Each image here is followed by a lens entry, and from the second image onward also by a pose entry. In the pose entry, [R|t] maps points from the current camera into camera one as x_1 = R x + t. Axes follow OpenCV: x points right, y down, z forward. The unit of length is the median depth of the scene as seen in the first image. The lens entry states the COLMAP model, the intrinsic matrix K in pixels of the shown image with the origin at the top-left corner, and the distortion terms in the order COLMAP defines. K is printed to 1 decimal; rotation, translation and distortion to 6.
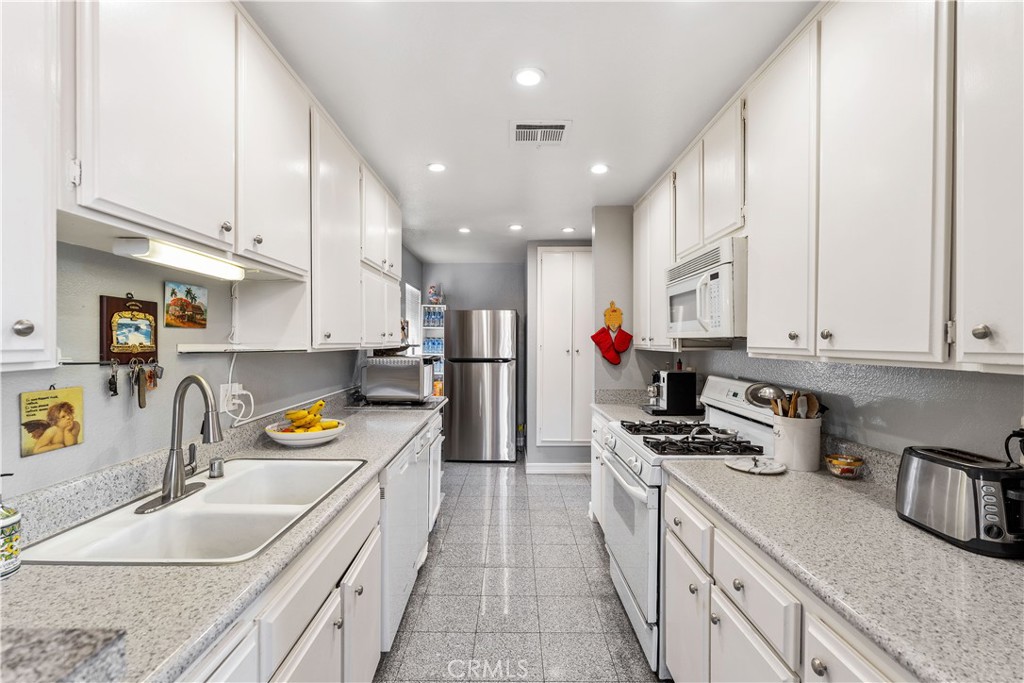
lens RADIAL K [[426.7, 0, 525.0], [0, 426.7, 343.8], [0, 0, 1]] dist [-0.005621, -0.000015]
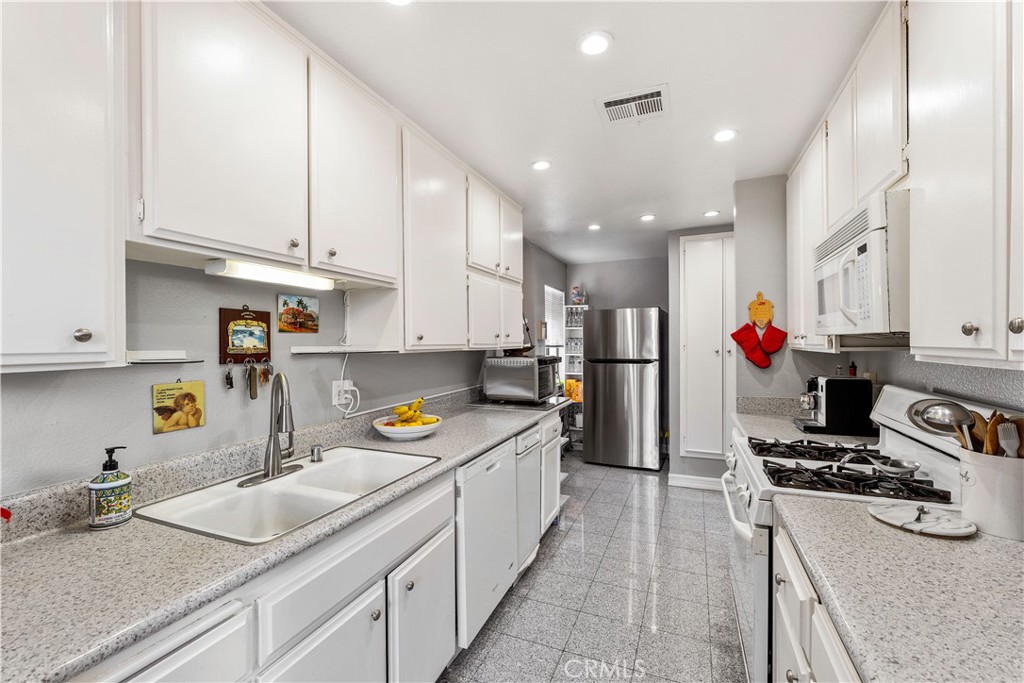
lens RADIAL K [[426.7, 0, 511.6], [0, 426.7, 344.3], [0, 0, 1]] dist [-0.005621, -0.000015]
pose [[0.925901, -0.006749, -0.377706, 0.159632], [0.006928, 0.999976, -0.000886, 0.000032], [0.377703, -0.001797, 0.925925, 0.099283]]
